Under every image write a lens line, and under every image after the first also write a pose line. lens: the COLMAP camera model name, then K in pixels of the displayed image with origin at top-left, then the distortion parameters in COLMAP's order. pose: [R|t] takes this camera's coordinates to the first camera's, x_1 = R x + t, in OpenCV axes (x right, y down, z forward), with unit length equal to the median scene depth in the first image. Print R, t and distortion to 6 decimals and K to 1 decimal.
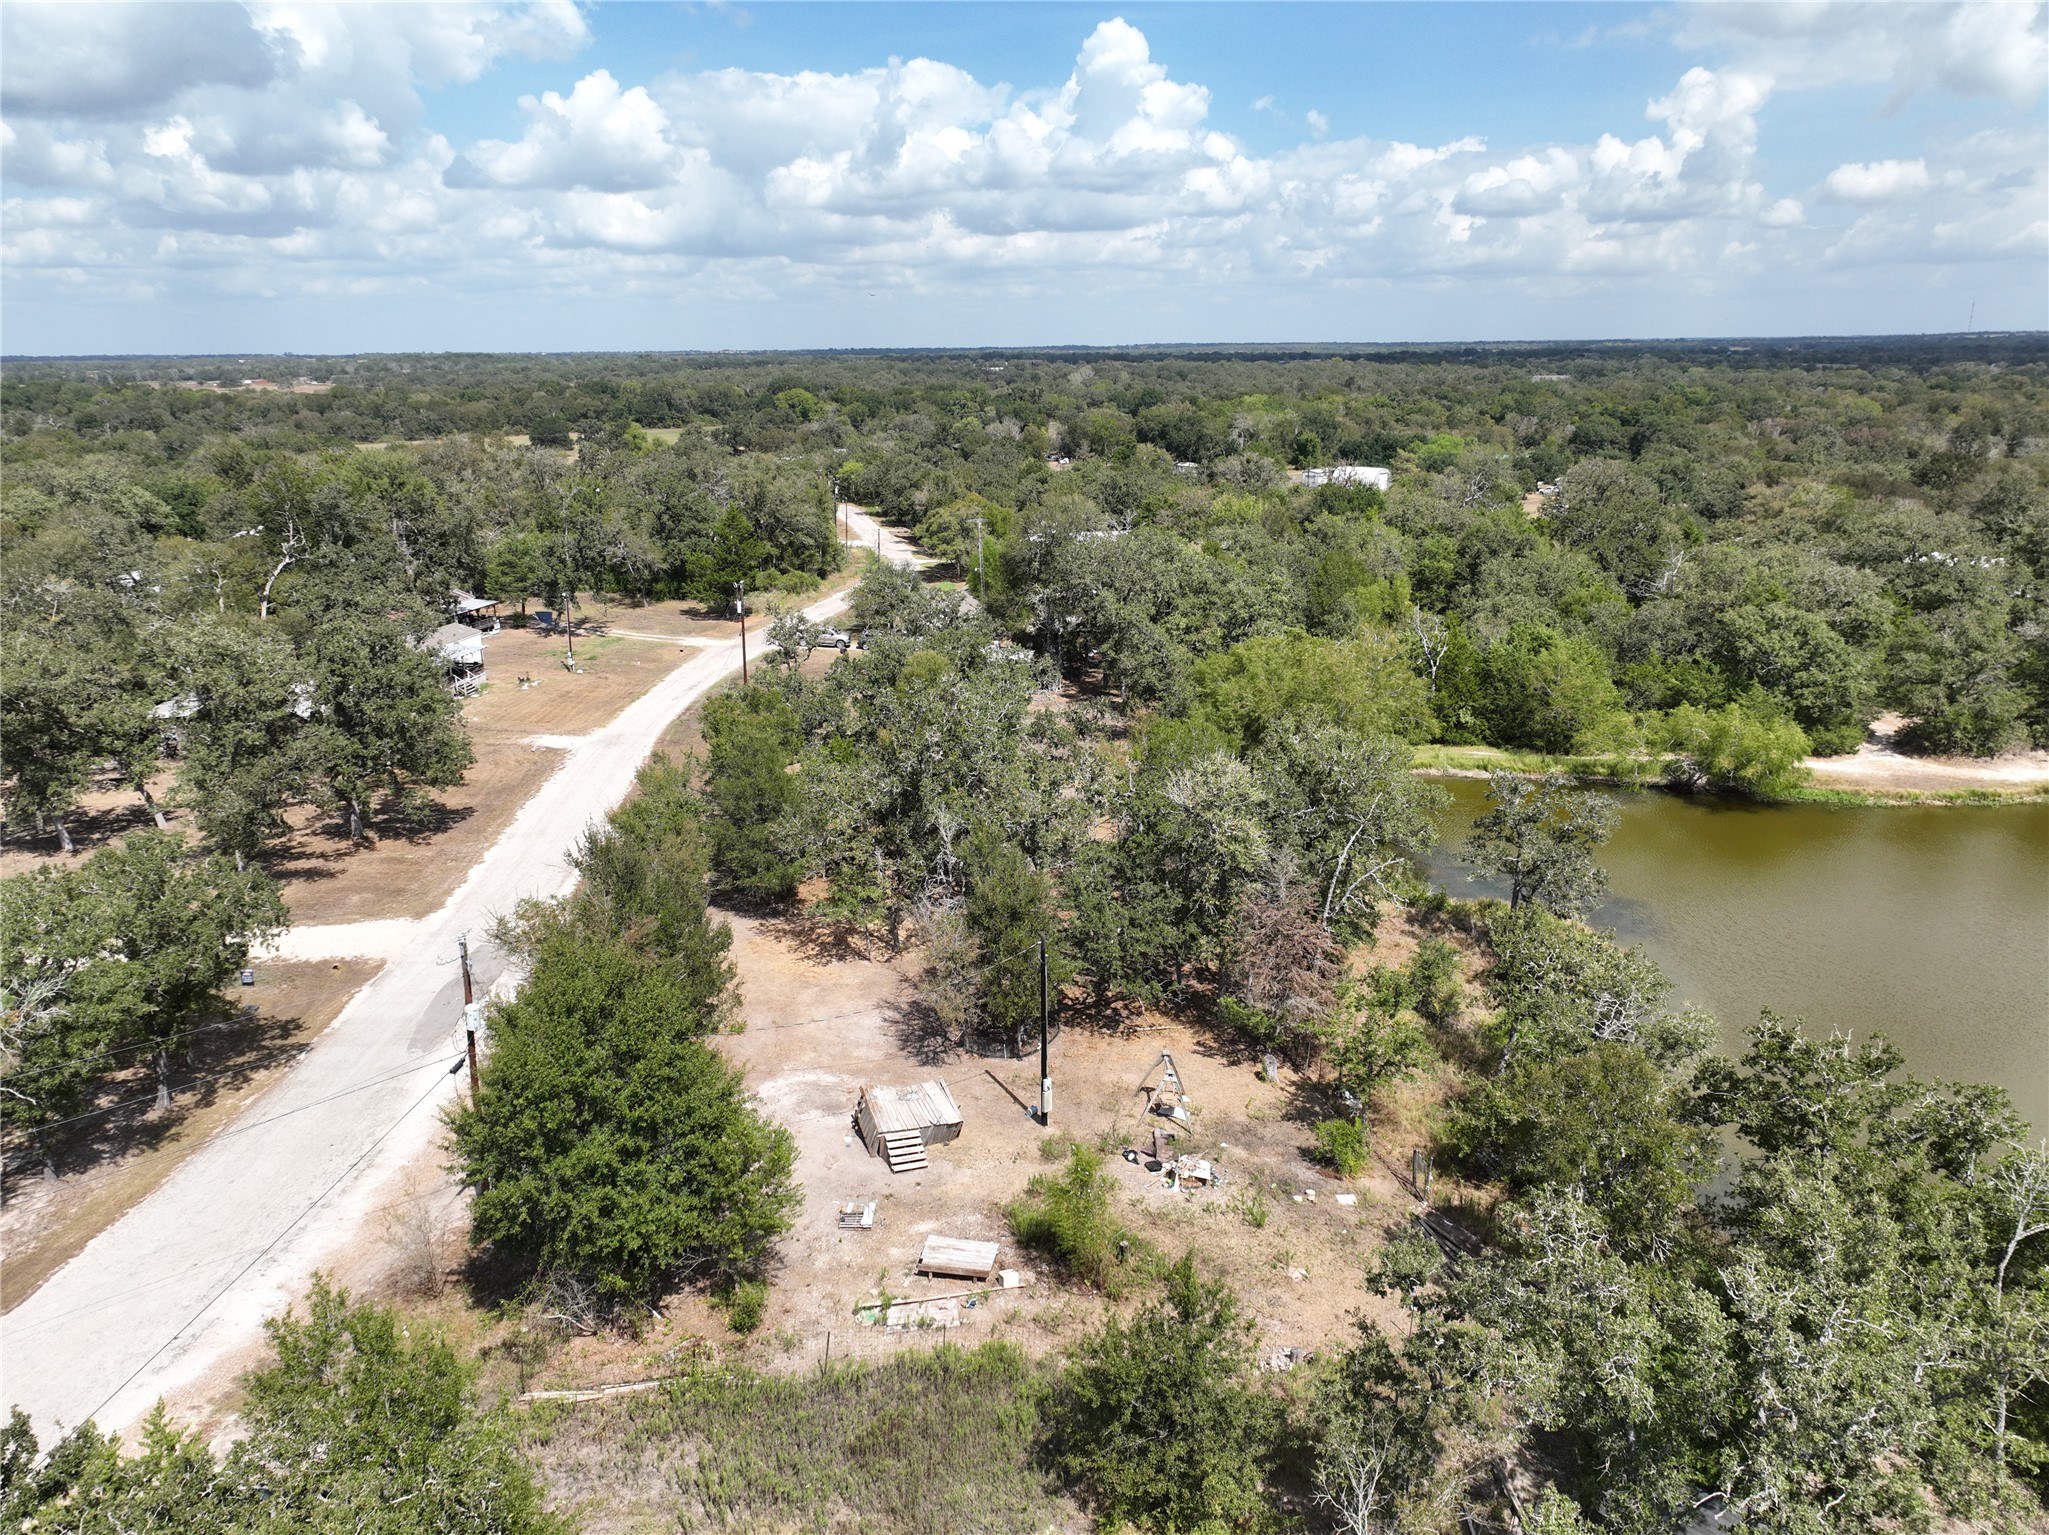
lens RADIAL K [[1433.4, 0, 1024.5], [0, 1433.4, 767.5], [0, 0, 1]] dist [-0.011903, 0.031115]
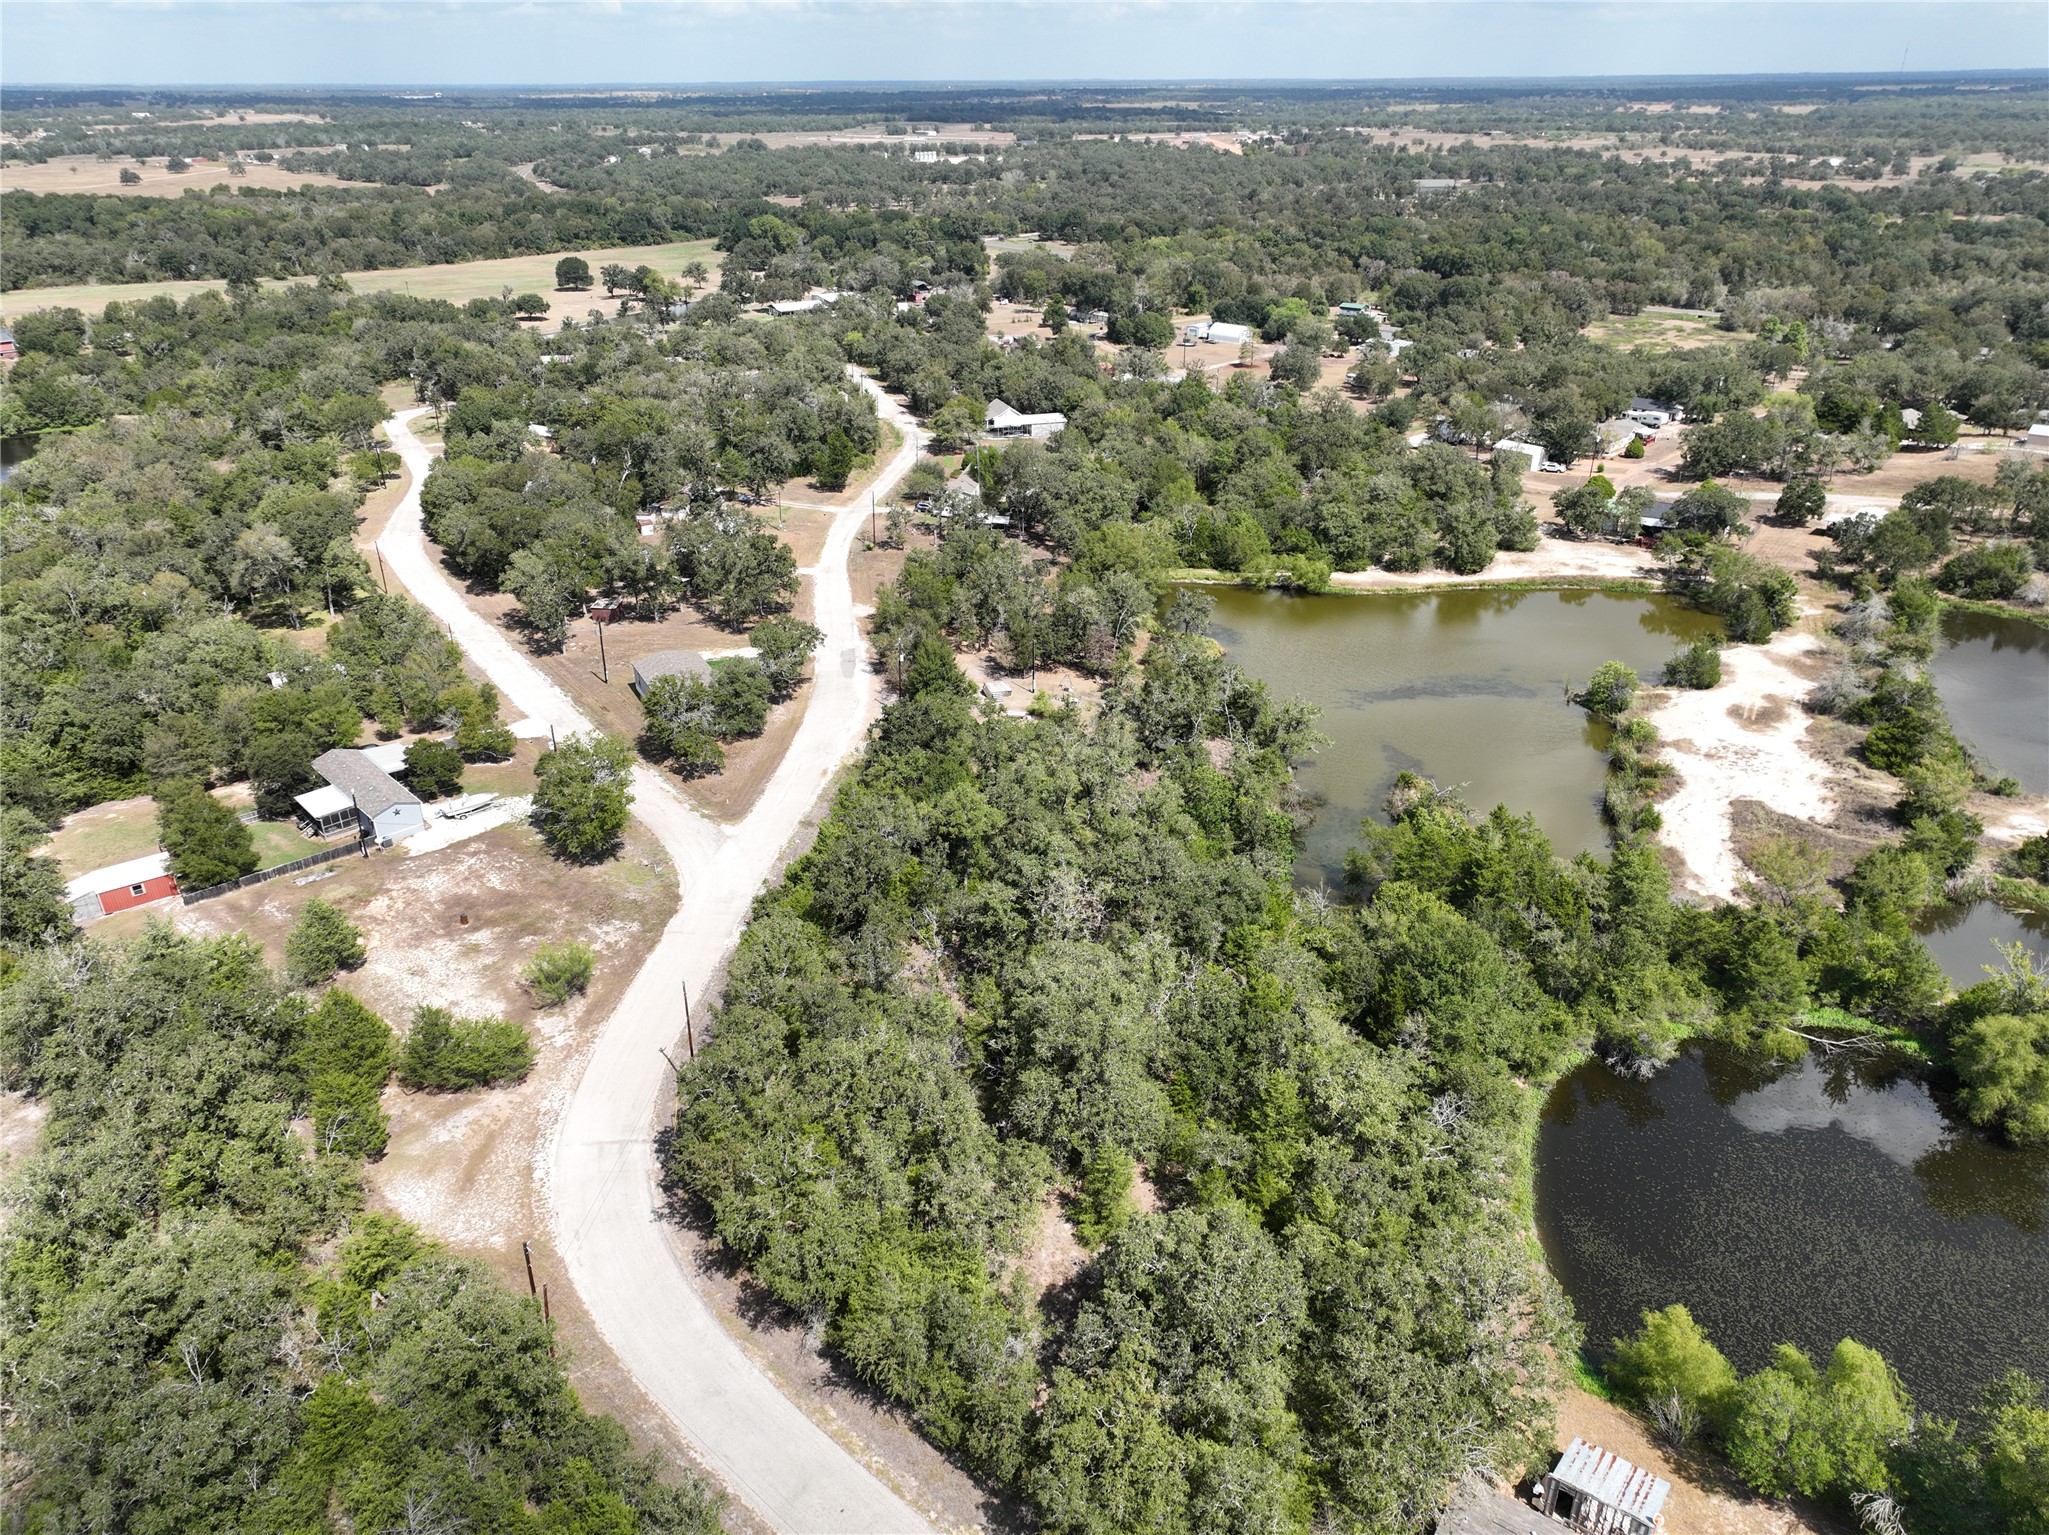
lens RADIAL K [[1433.4, 0, 1024.5], [0, 1433.4, 767.5], [0, 0, 1]] dist [-0.011903, 0.031115]
pose [[0.998756, -0.017381, 0.046729, -0.096944], [0.009547, 0.986592, 0.162925, -0.083991], [-0.048935, -0.162276, 0.985531, -1.402602]]
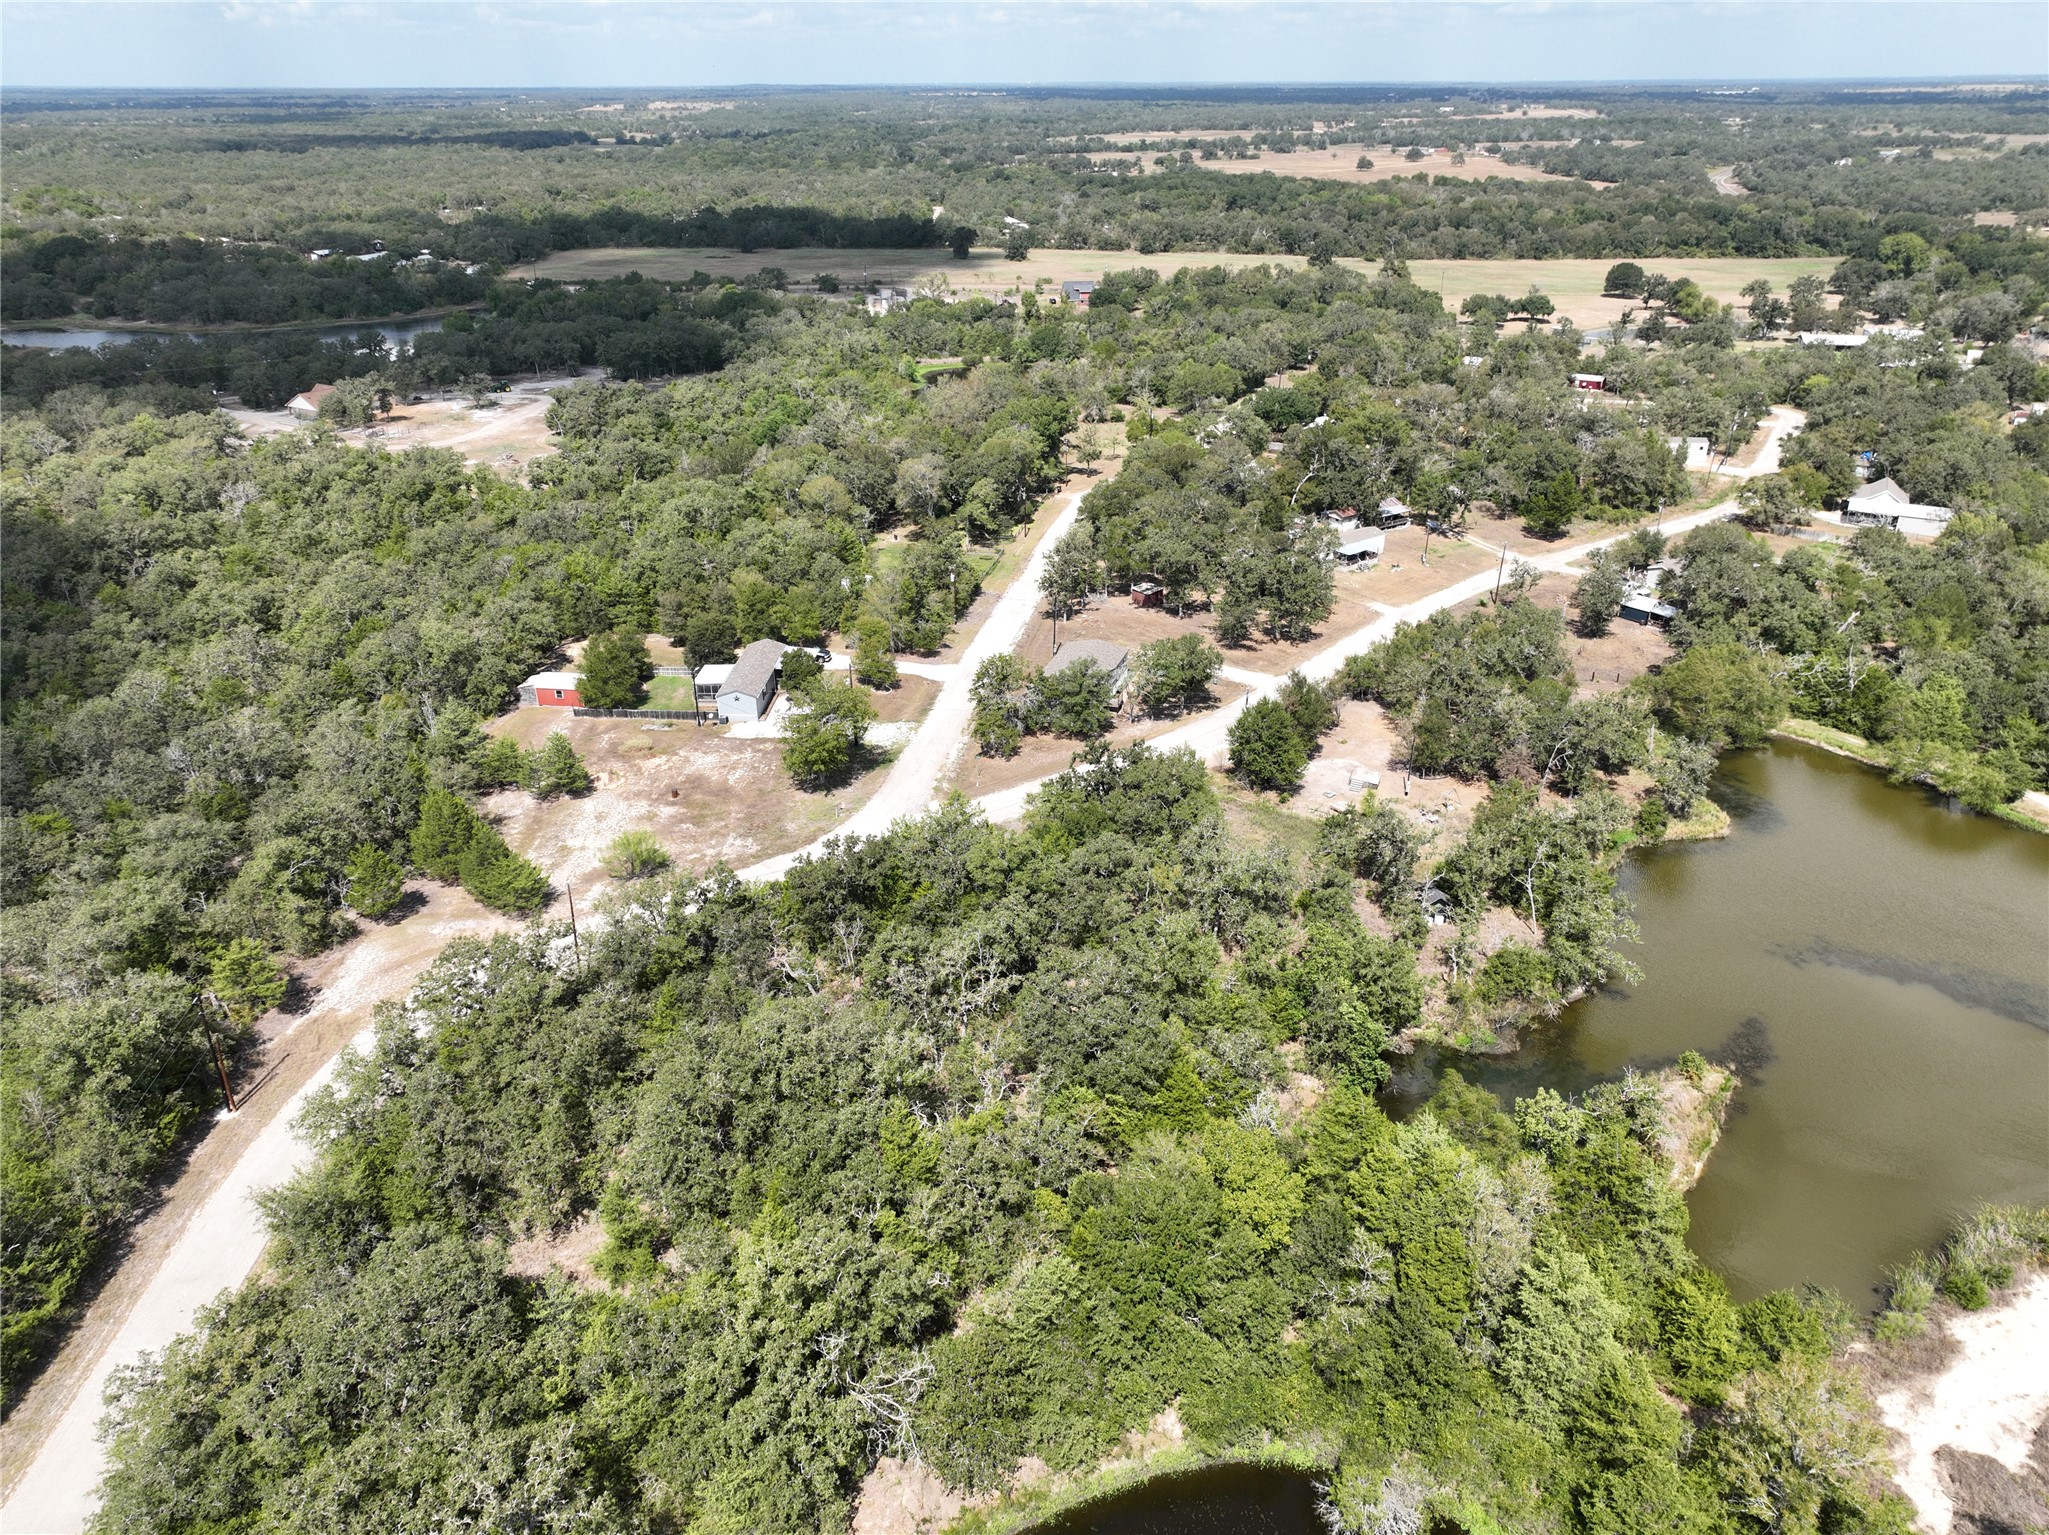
lens RADIAL K [[1433.4, 0, 1024.5], [0, 1433.4, 767.5], [0, 0, 1]] dist [-0.011903, 0.031115]
pose [[0.739496, 0.298769, -0.603227, 0.673323], [-0.193908, 0.952671, 0.234131, -0.201412], [0.644628, -0.056169, 0.762430, -1.016023]]
